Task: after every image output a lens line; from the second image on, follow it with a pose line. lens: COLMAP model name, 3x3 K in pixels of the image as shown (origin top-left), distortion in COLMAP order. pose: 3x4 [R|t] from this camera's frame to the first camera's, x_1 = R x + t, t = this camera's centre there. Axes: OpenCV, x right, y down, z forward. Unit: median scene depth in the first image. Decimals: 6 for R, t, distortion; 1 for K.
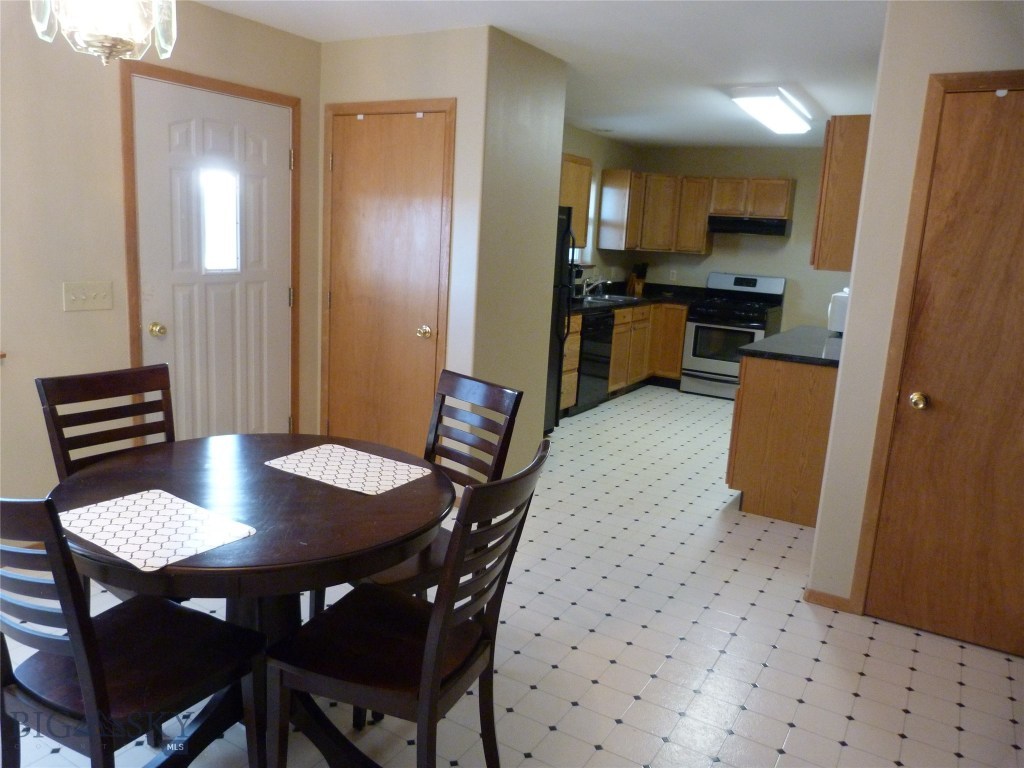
lens RADIAL K [[766.6, 0, 512.0], [0, 766.6, 384.0], [0, 0, 1]] dist [-0.041232, 0.004173]
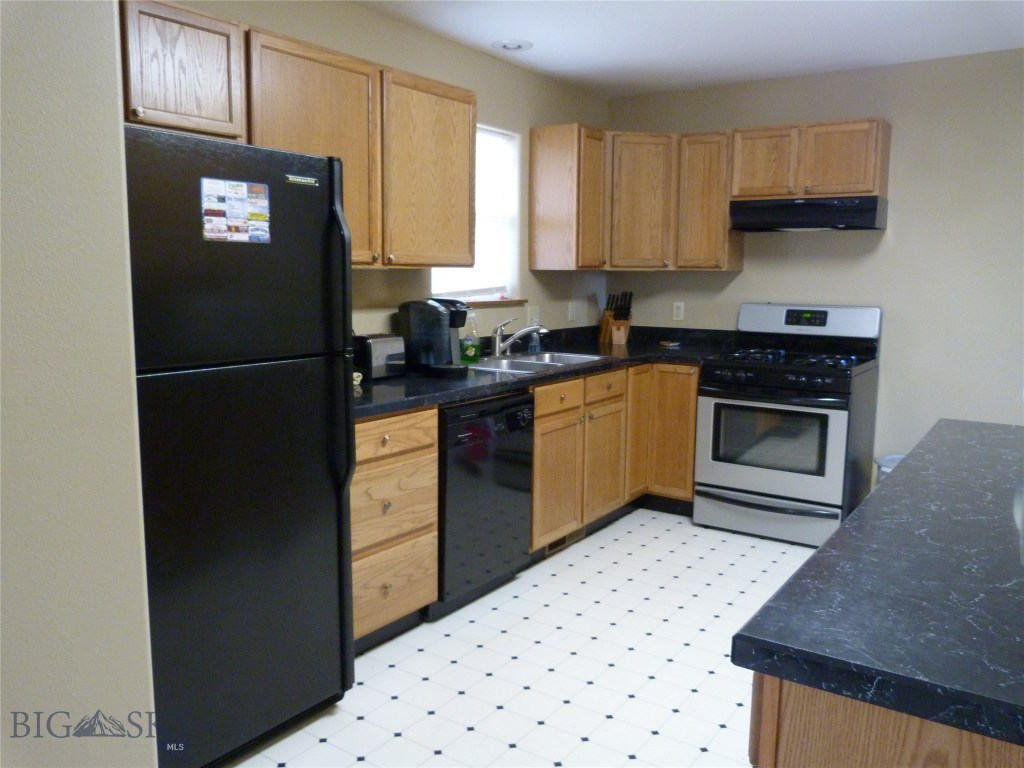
lens RADIAL K [[796.2, 0, 512.0], [0, 796.2, 384.0], [0, 0, 1]] dist [-0.062055, -0.002469]
pose [[0.996022, -0.039776, -0.079733, 0.142391], [0.035041, 0.997588, -0.059922, -0.061068], [0.081924, 0.056890, 0.995014, 0.433060]]
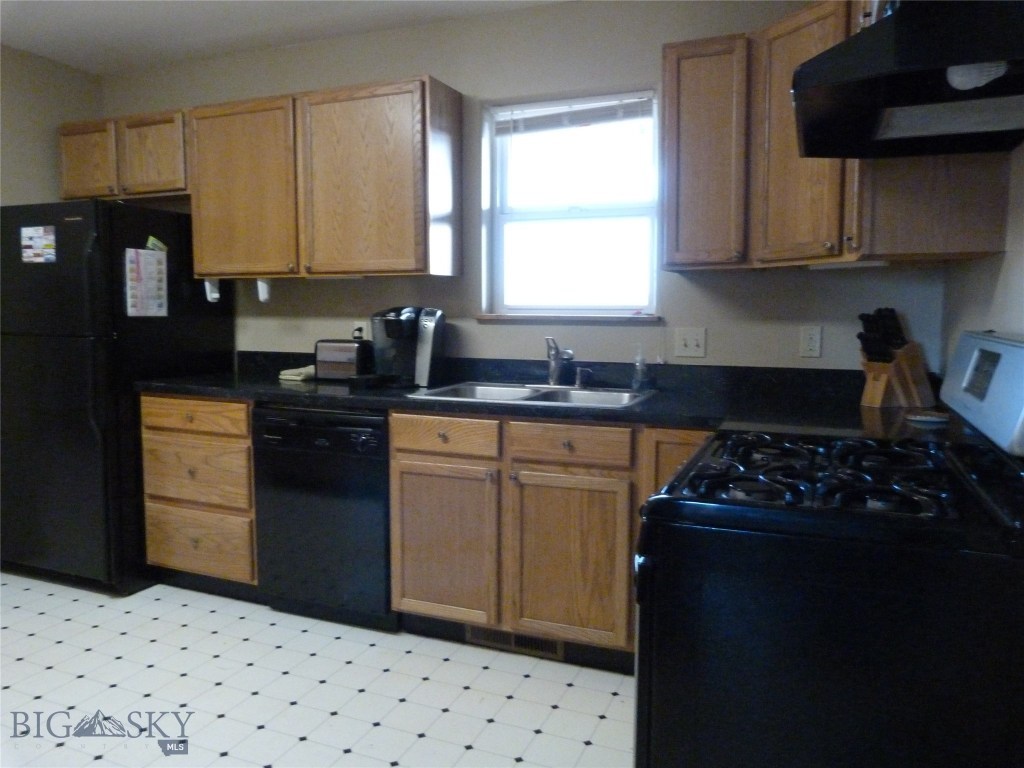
lens RADIAL K [[766.6, 0, 512.0], [0, 766.6, 384.0], [0, 0, 1]] dist [-0.041232, 0.004173]
pose [[0.149325, 0.041006, -0.987938, 0.489203], [-0.186112, 0.982447, 0.012648, -0.114700], [0.971115, 0.181978, 0.154335, 0.885524]]
